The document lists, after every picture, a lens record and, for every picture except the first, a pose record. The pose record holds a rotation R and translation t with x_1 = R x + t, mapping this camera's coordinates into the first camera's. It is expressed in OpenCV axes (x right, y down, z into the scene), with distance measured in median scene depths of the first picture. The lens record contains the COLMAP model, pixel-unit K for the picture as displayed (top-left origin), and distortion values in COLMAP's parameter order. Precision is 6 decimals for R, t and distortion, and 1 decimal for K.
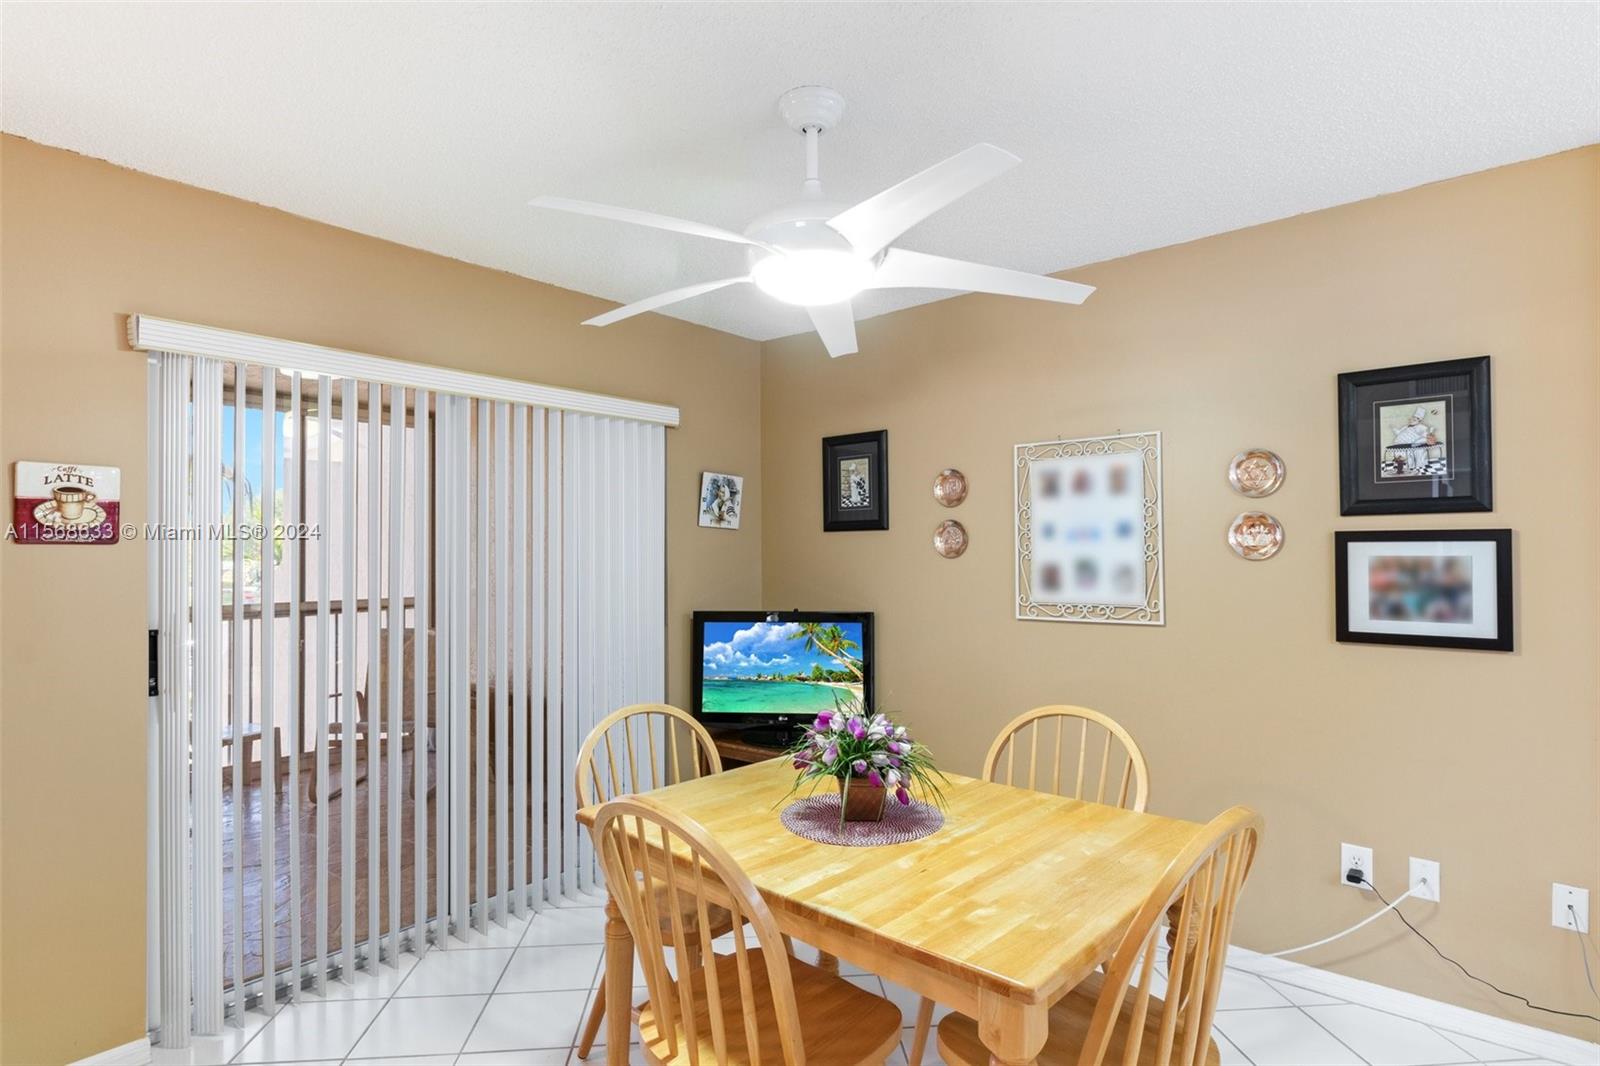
lens RADIAL K [[835.2, 0, 799.0], [0, 835.2, 548.1], [0, 0, 1]] dist [0.000223, 0.000117]
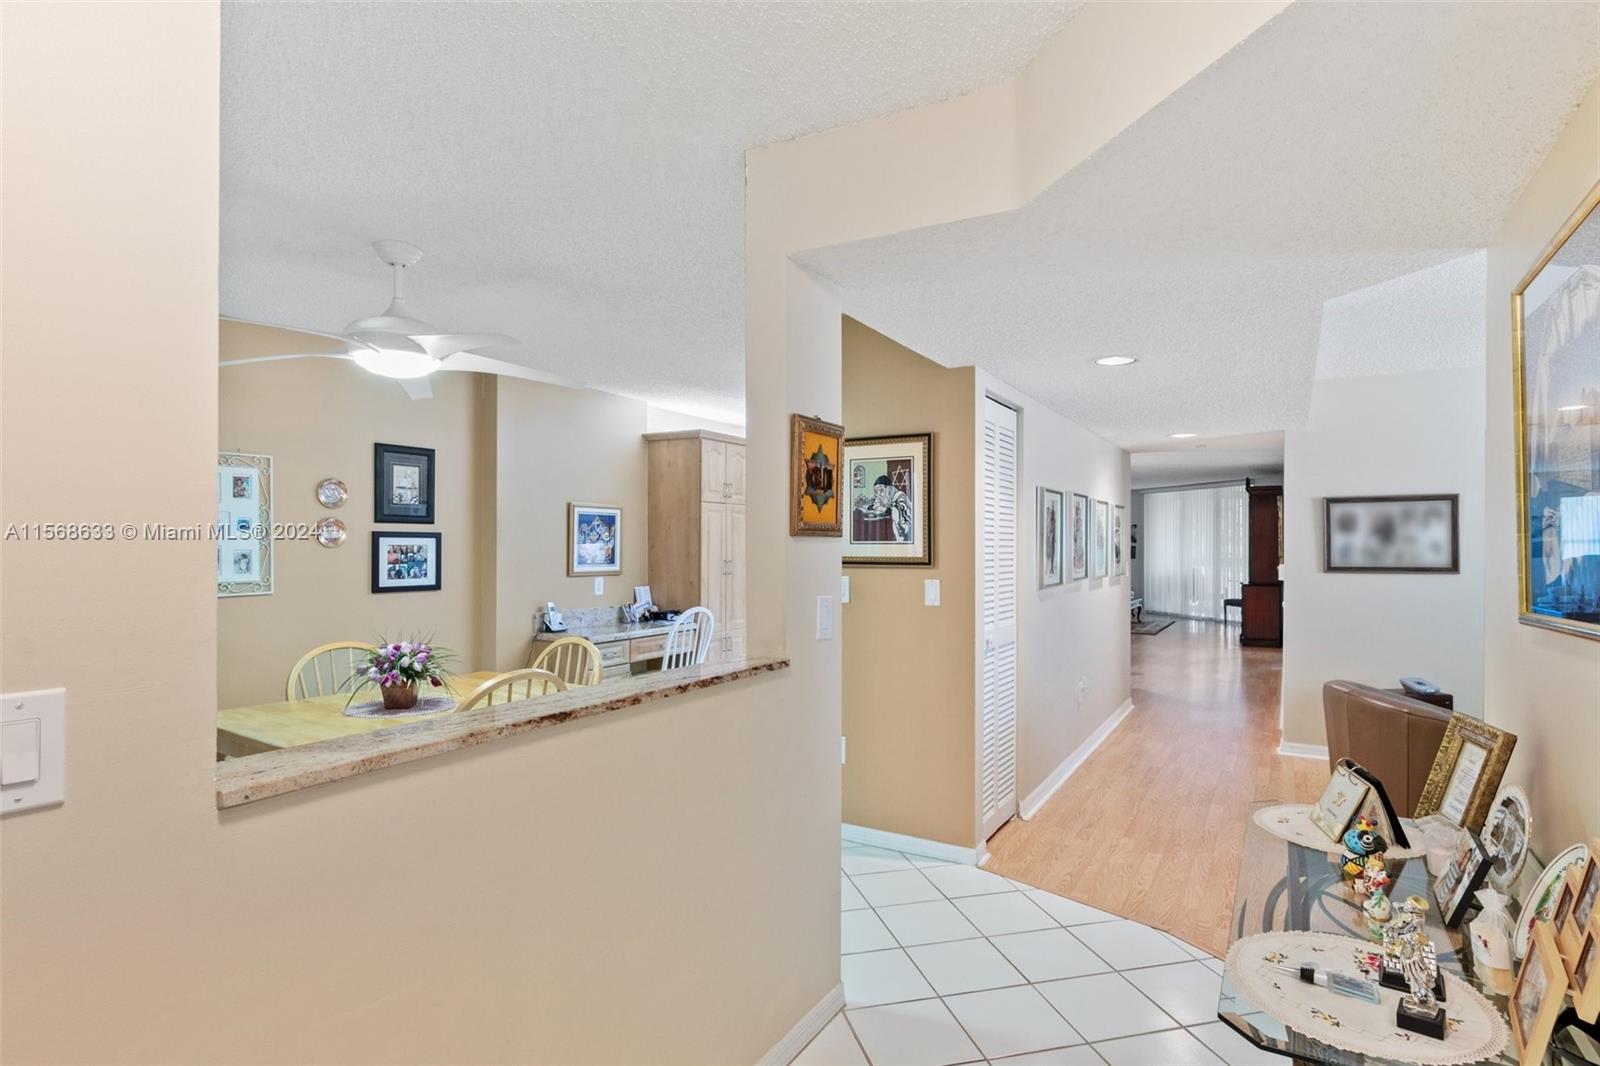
lens RADIAL K [[835.2, 0, 799.0], [0, 835.2, 548.1], [0, 0, 1]] dist [0.000223, 0.000117]
pose [[-0.185188, -0.008186, 0.982669, -1.325528], [-0.016773, 0.999846, 0.005169, -0.009124], [-0.982560, -0.015525, -0.185297, 0.464937]]
